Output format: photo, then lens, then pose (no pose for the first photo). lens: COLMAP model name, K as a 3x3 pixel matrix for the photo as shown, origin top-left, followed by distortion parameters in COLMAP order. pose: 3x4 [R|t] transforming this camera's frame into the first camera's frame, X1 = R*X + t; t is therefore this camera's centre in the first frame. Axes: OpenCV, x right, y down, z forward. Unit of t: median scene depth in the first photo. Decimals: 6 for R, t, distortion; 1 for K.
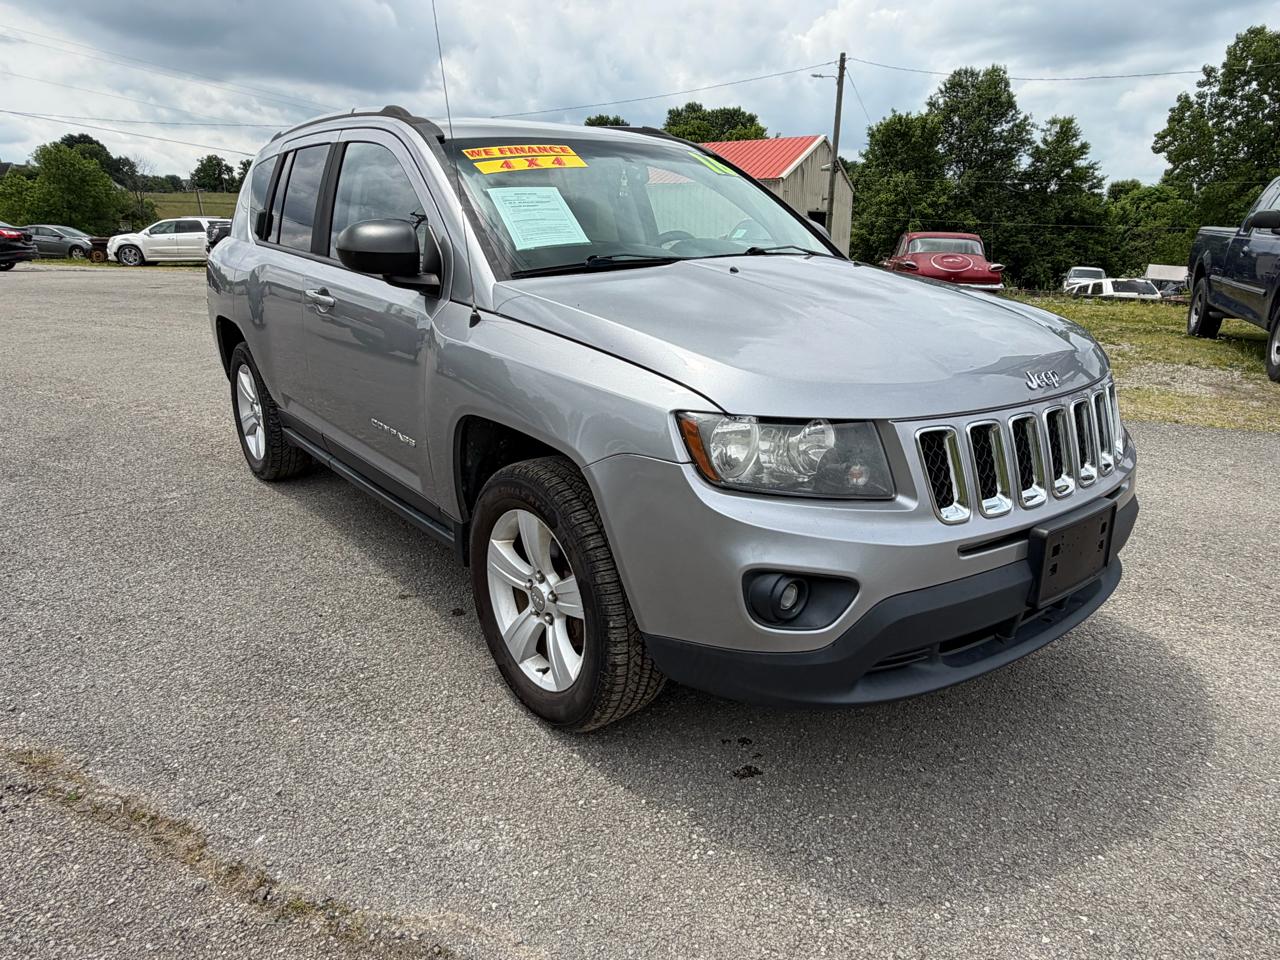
lens RADIAL K [[835.5, 0, 632.2], [0, 835.5, 477.4], [0, 0, 1]] dist [-0.001044, 0.001494]
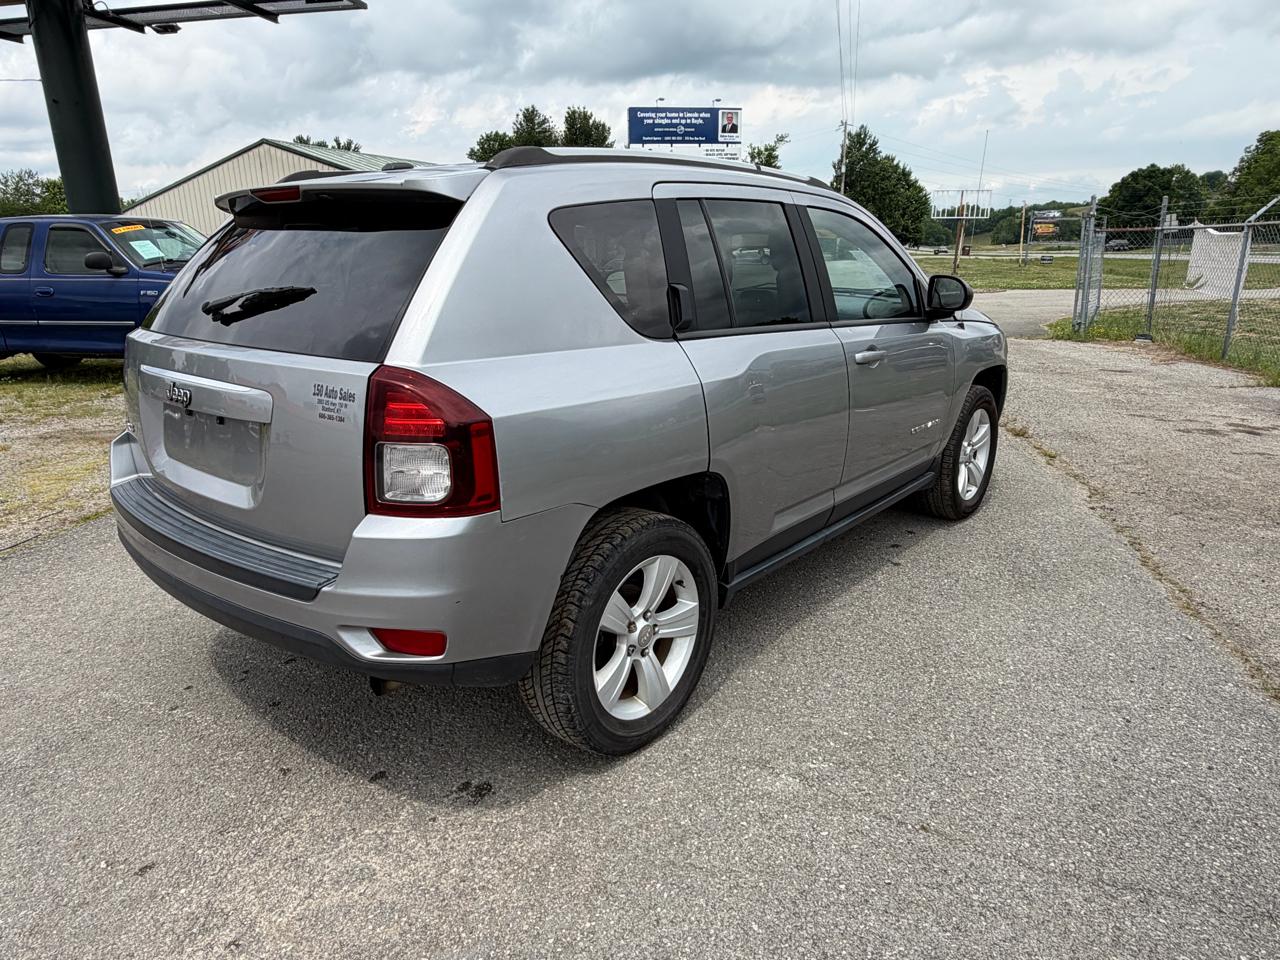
lens RADIAL K [[835.5, 0, 627.9], [0, 835.5, 479.7], [0, 0, 1]] dist [-0.001044, 0.001494]
pose [[-0.202970, -0.272232, 0.940581, -1.337041], [0.301848, 0.896401, 0.324582, -0.506712], [-0.931499, 0.349793, -0.099770, 1.435880]]
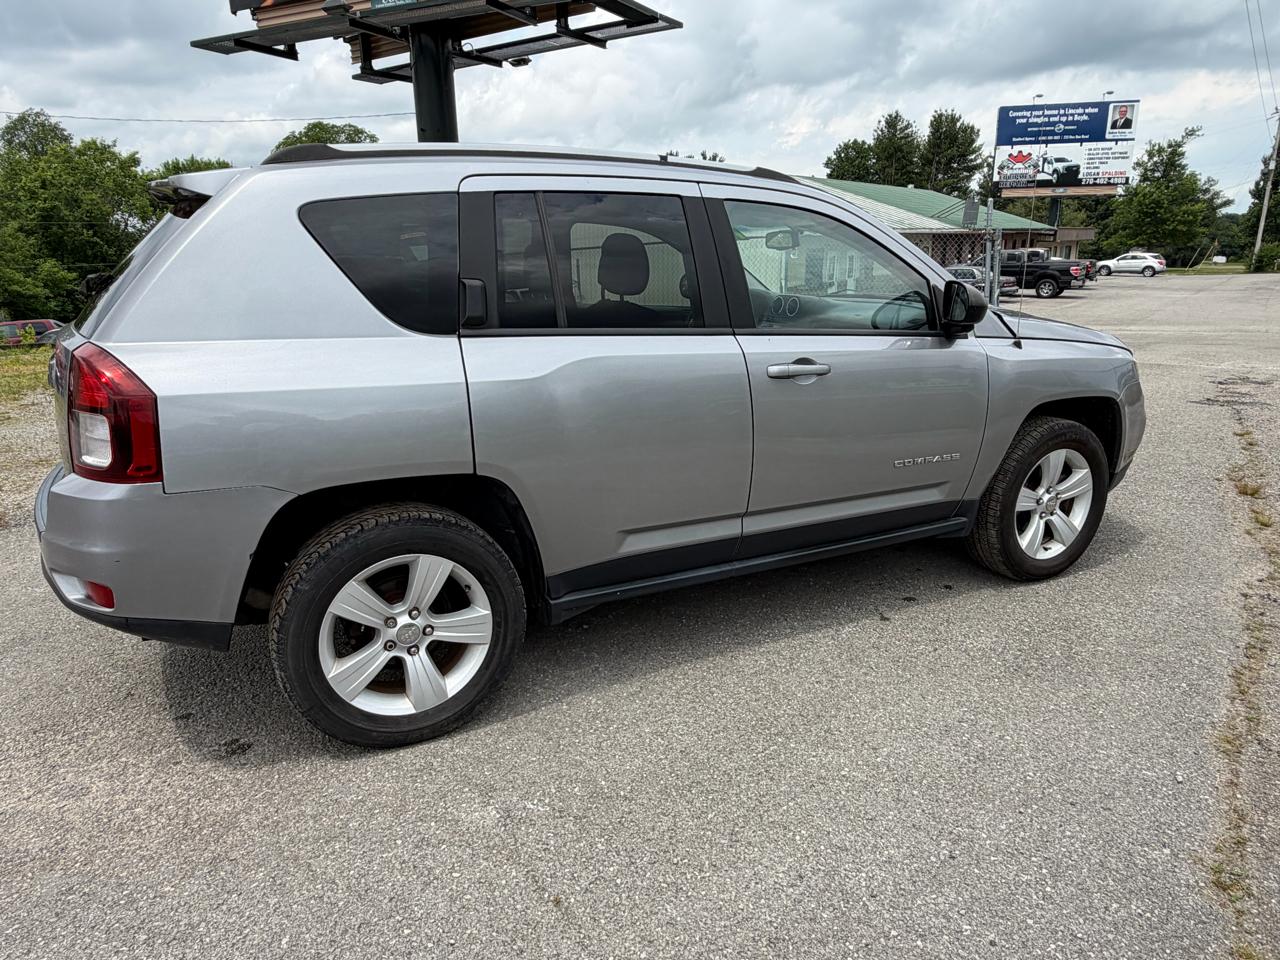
lens RADIAL K [[835.5, 0, 638.8], [0, 835.5, 474.4], [0, 0, 1]] dist [-0.001044, 0.001494]
pose [[0.190532, -0.257915, 0.947194, -1.295861], [0.300367, 0.933912, 0.193878, -0.336743], [-0.934600, 0.247566, 0.255409, 0.952440]]
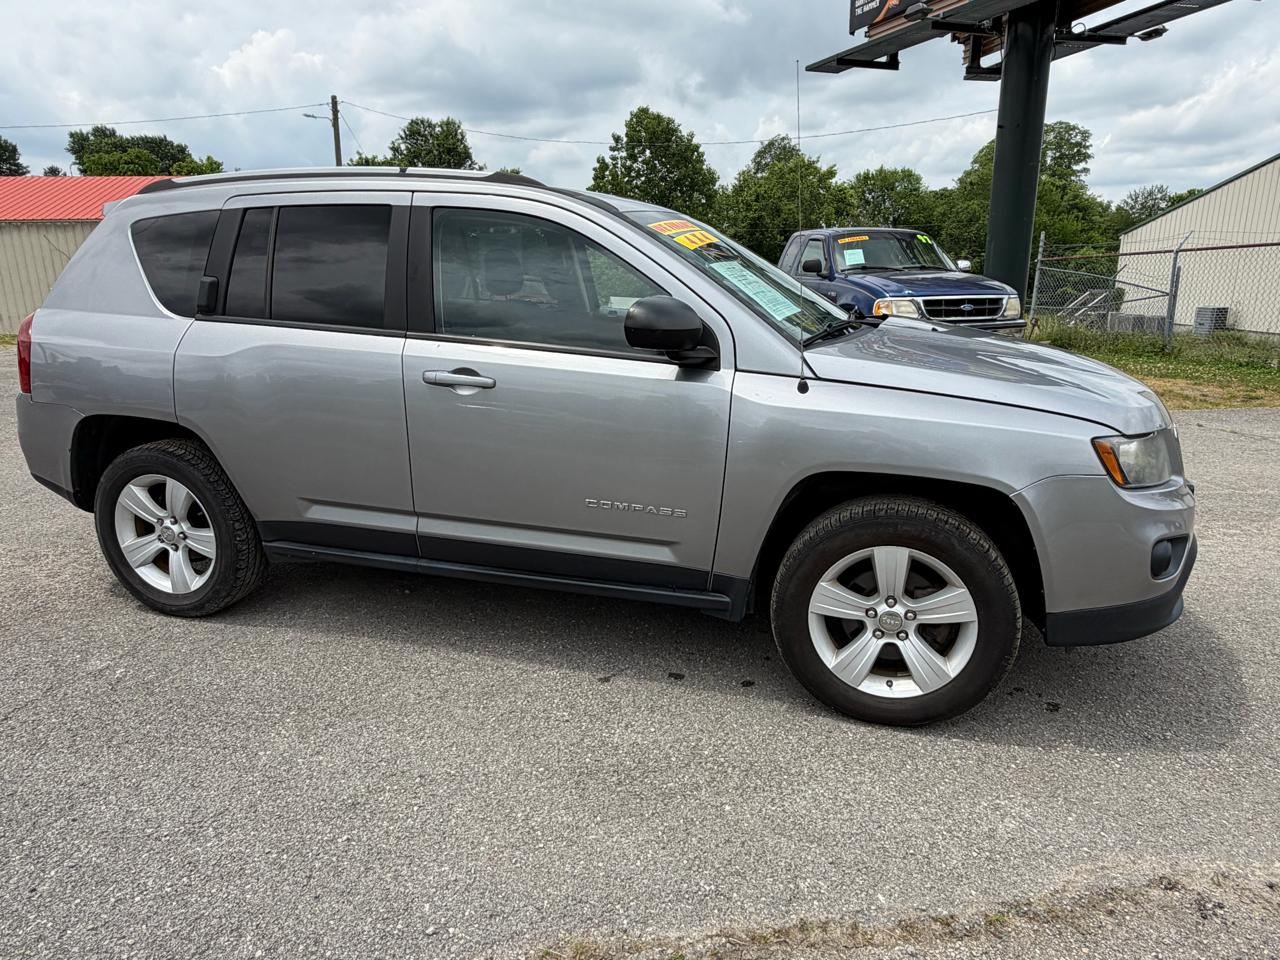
lens RADIAL K [[835.5, 0, 637.4], [0, 835.5, 476.2], [0, 0, 1]] dist [-0.001044, 0.001494]
pose [[0.816883, -0.148340, 0.557402, -0.725955], [0.172689, 0.984935, 0.009041, -0.087473], [-0.550346, 0.088872, 0.830193, 0.159052]]
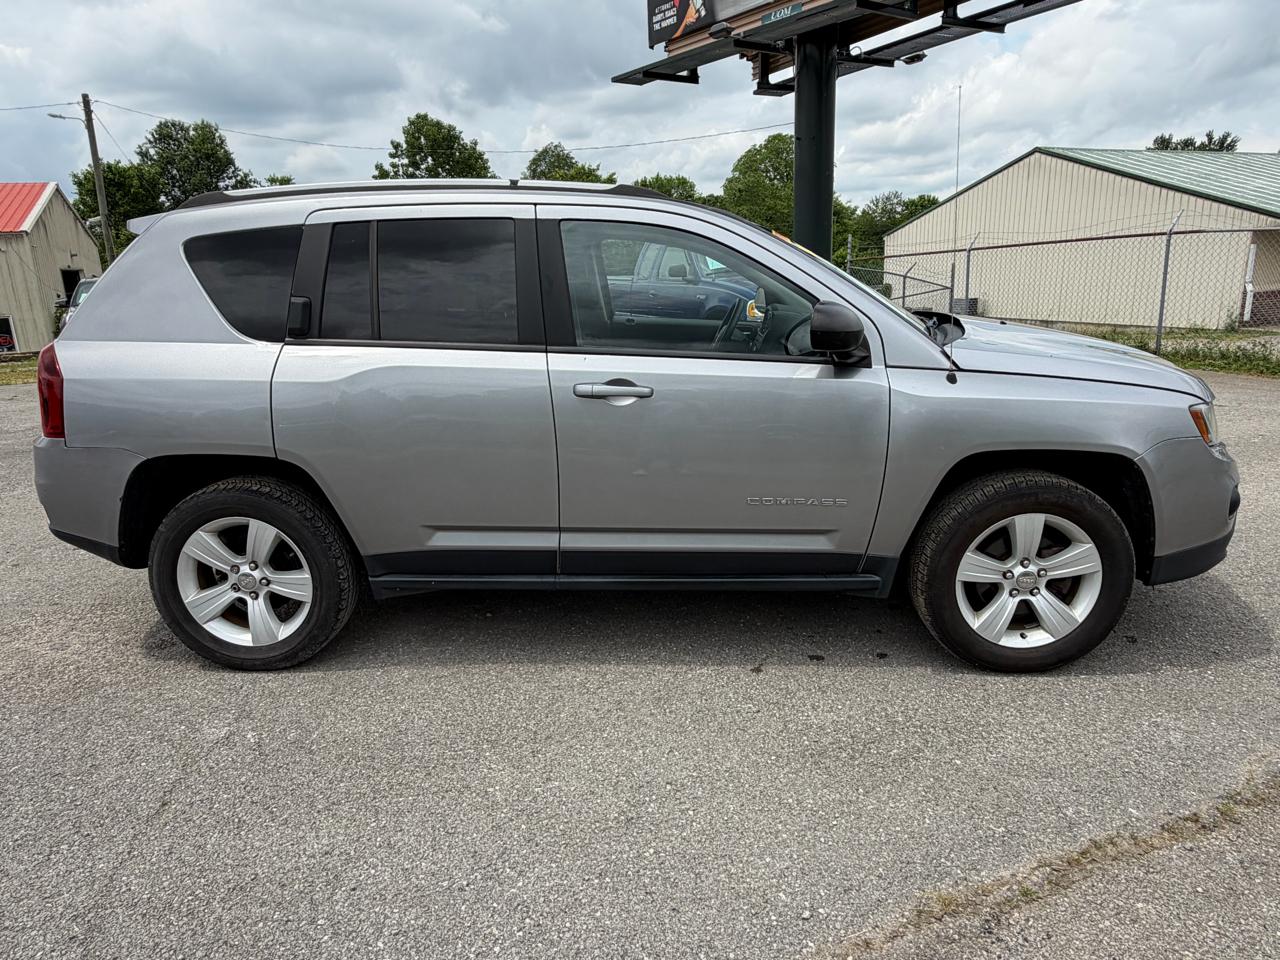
lens RADIAL K [[835.5, 0, 634.2], [0, 835.5, 475.4], [0, 0, 1]] dist [-0.001044, 0.001494]
pose [[0.646867, -0.204893, 0.734562, -1.030979], [0.248384, 0.967314, 0.051084, -0.166322], [-0.721019, 0.149409, 0.676615, 0.385966]]
